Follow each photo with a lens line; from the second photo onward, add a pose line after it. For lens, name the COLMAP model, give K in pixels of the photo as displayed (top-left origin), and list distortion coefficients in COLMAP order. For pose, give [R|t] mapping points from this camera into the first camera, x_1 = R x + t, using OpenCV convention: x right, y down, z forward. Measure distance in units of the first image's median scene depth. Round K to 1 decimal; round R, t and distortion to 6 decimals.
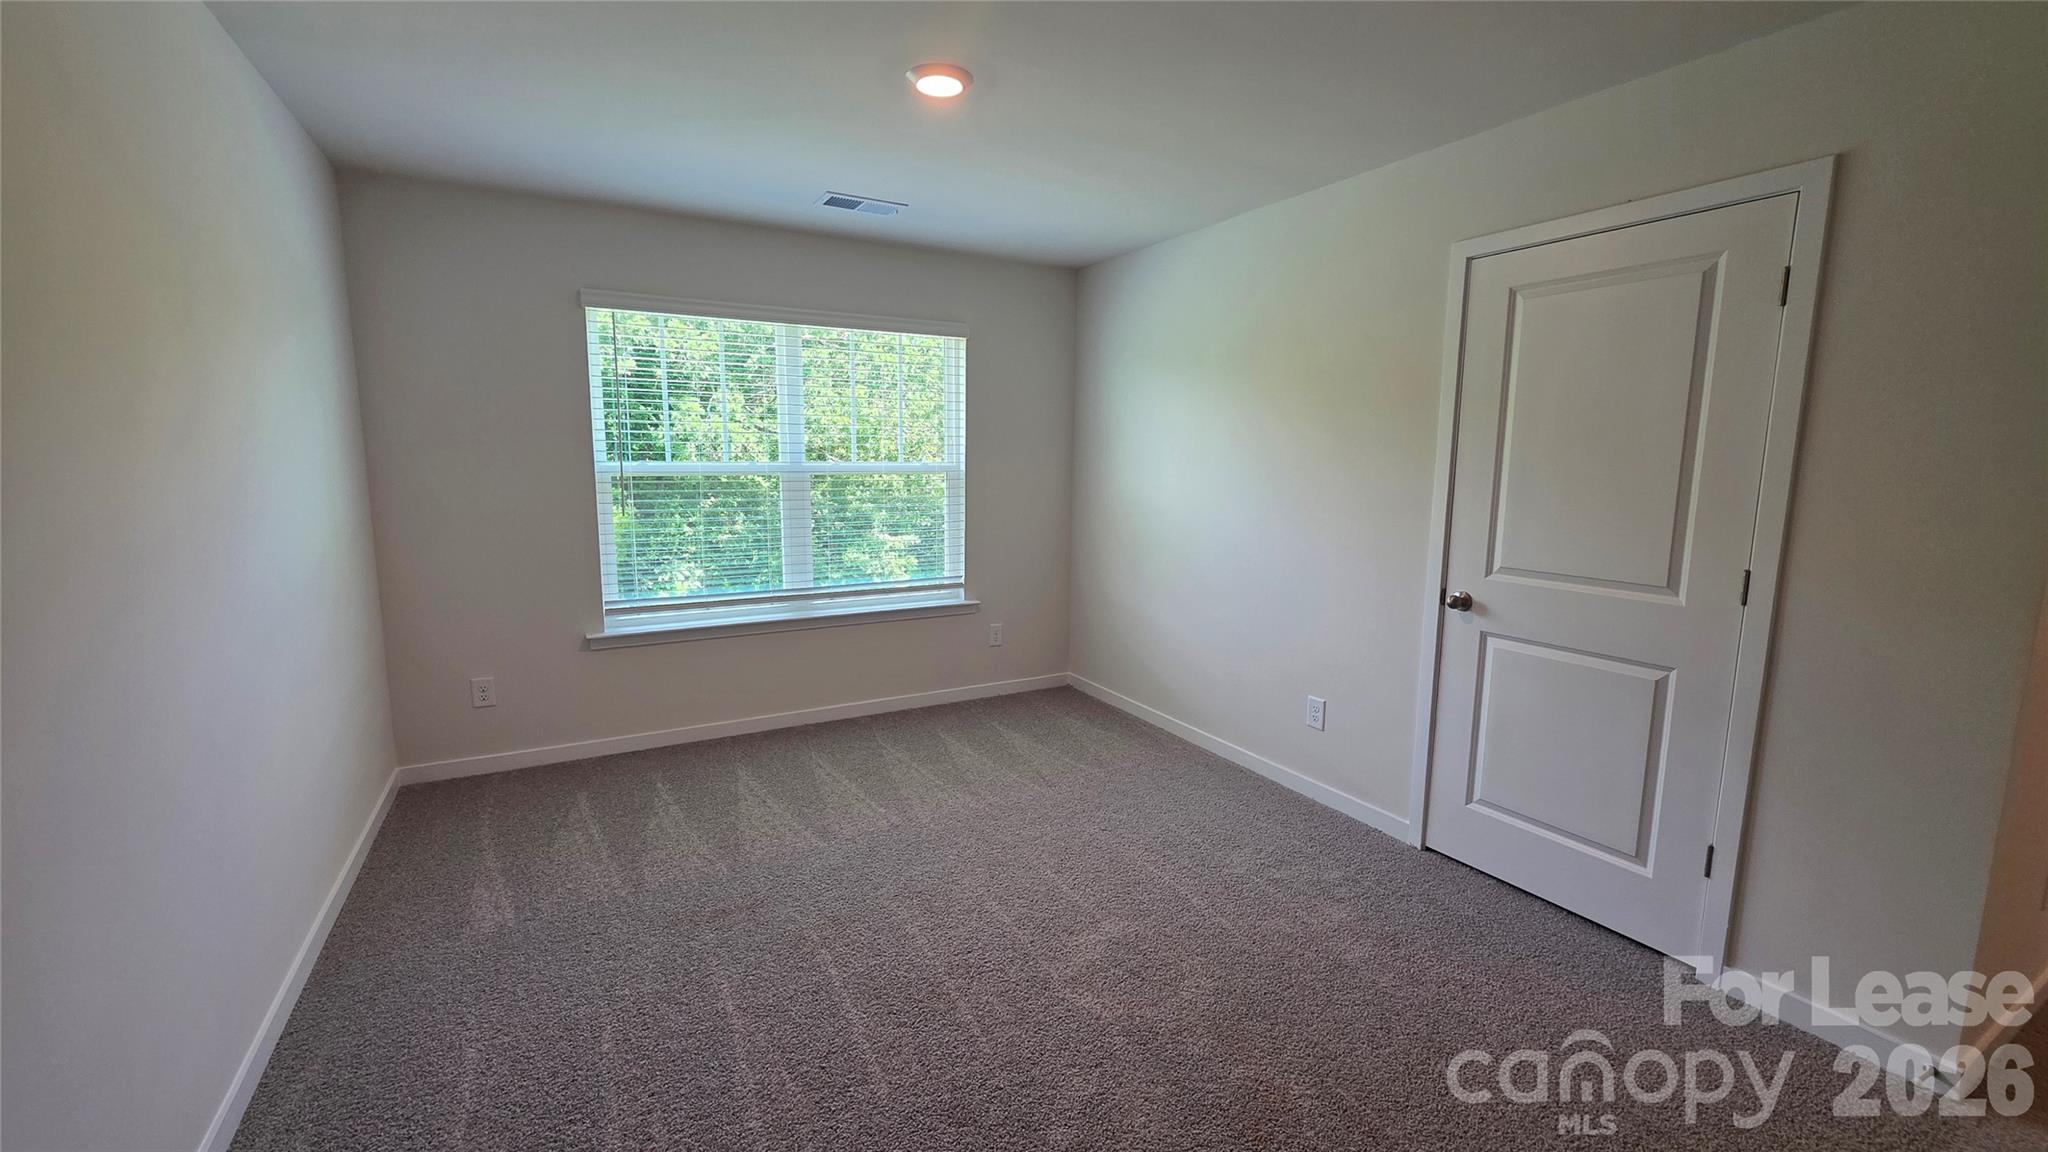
lens RADIAL K [[796.7, 0, 991.8], [0, 796.7, 571.1], [0, 0, 1]] dist [0.000518, -0.000164]
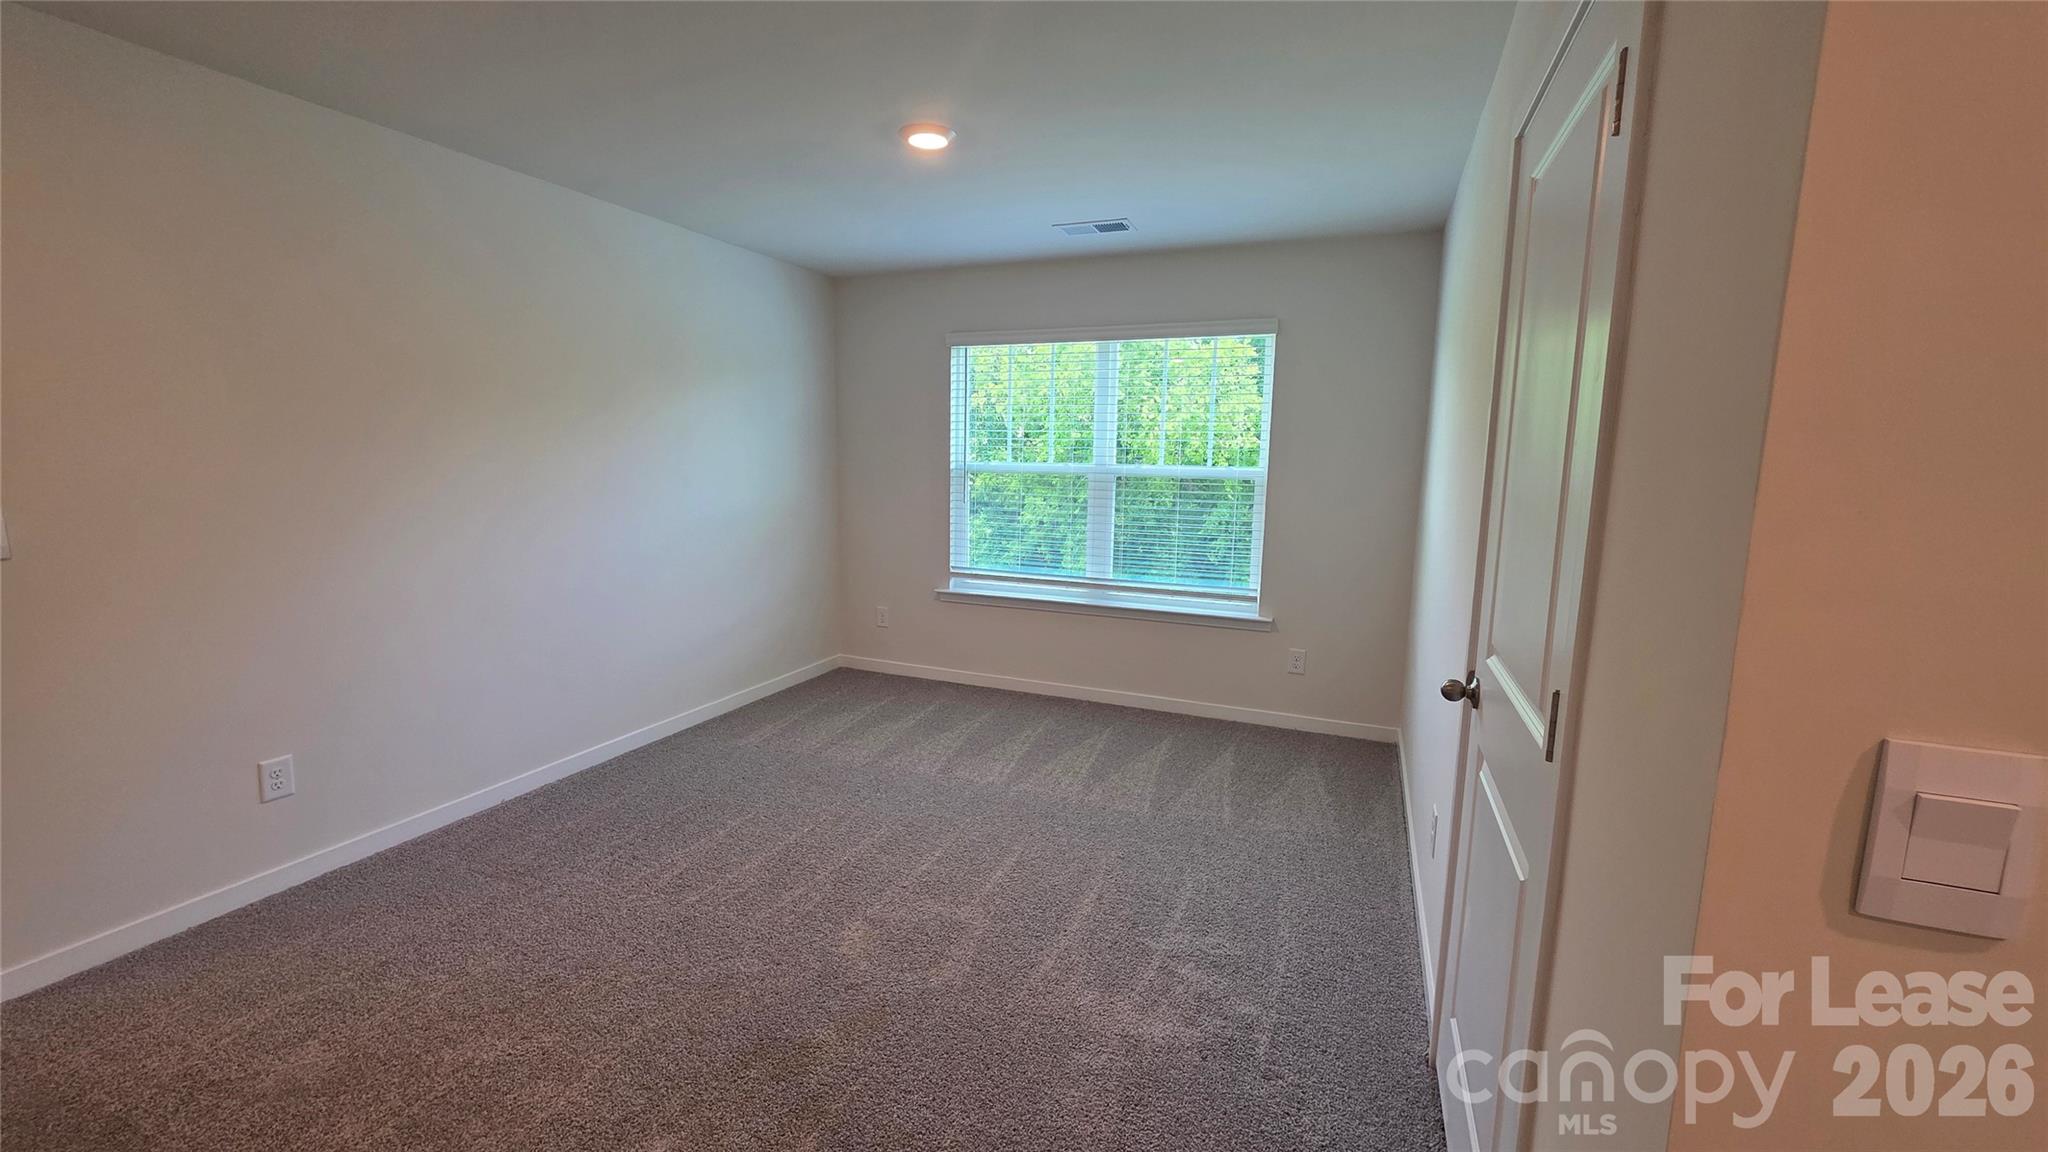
lens RADIAL K [[788.7, 0, 1026.7], [0, 788.7, 567.9], [0, 0, 1]] dist [0.001013, 0.000388]
pose [[0.644987, 0.112649, -0.755845, 0.531100], [-0.122470, 0.991529, 0.043267, -0.028471], [0.754316, 0.064661, 0.653319, 0.208927]]
